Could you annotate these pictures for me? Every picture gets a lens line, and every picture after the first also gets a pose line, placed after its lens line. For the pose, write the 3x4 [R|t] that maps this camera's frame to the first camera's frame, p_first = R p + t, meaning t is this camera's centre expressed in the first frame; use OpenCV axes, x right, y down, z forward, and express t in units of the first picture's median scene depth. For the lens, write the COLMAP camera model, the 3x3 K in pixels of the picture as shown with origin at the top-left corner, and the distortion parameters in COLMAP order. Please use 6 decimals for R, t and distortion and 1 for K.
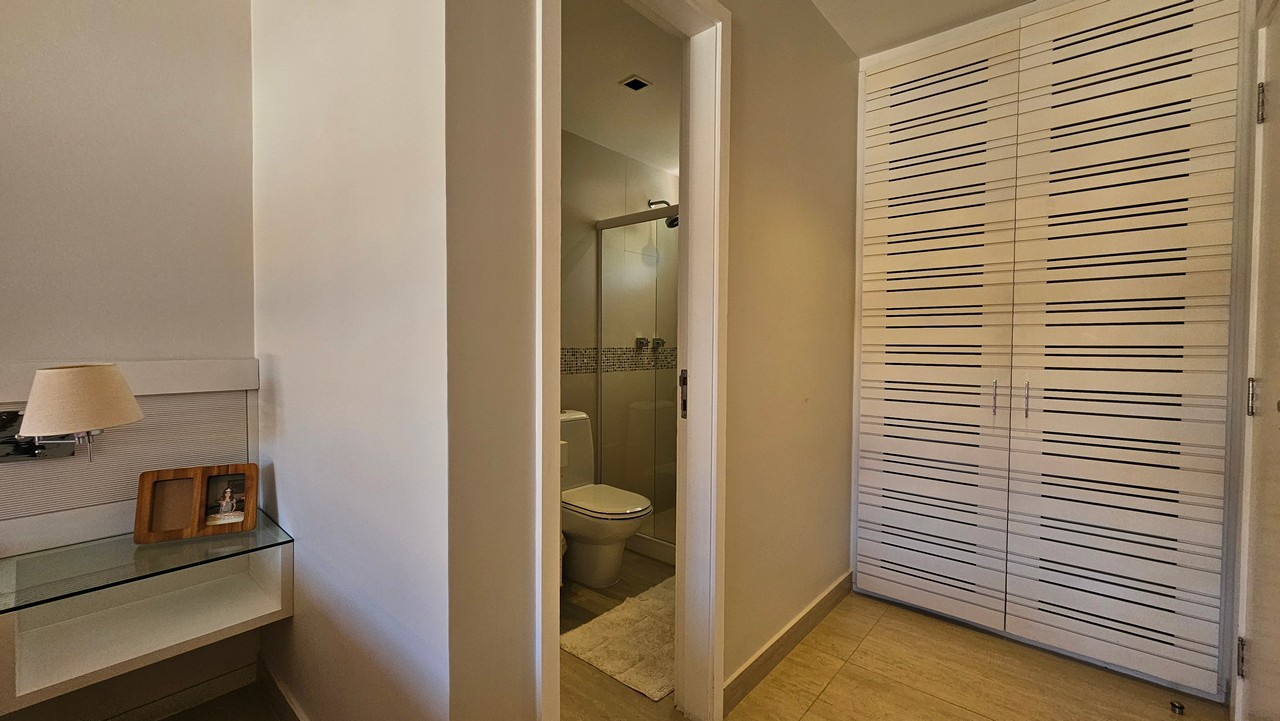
lens RADIAL K [[522.6, 0, 637.4], [0, 522.6, 358.9], [0, 0, 1]] dist [0.000136, -0.000024]
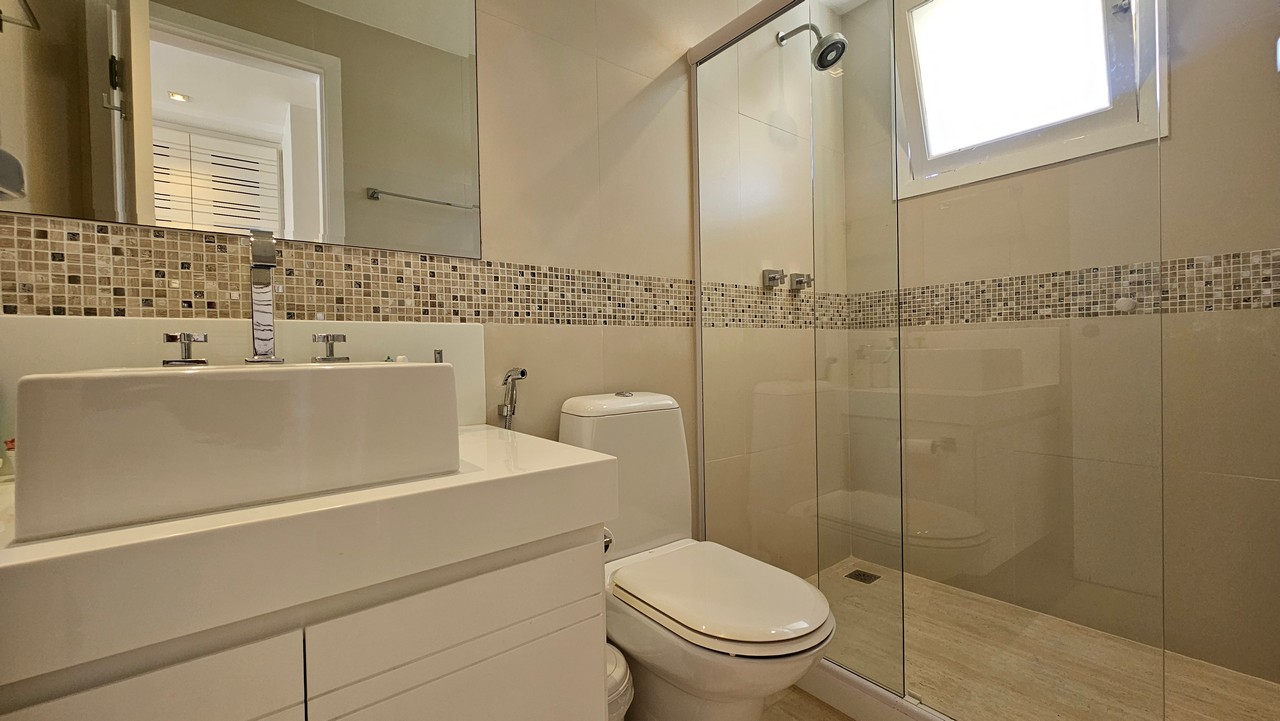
lens RADIAL K [[522.6, 0, 637.4], [0, 522.6, 358.9], [0, 0, 1]] dist [0.000136, -0.000024]
pose [[0.983000, -0.019227, -0.182594, -0.035511], [0.017432, 0.999783, -0.011430, 0.063604], [0.182774, 0.008053, 0.983122, 0.445411]]
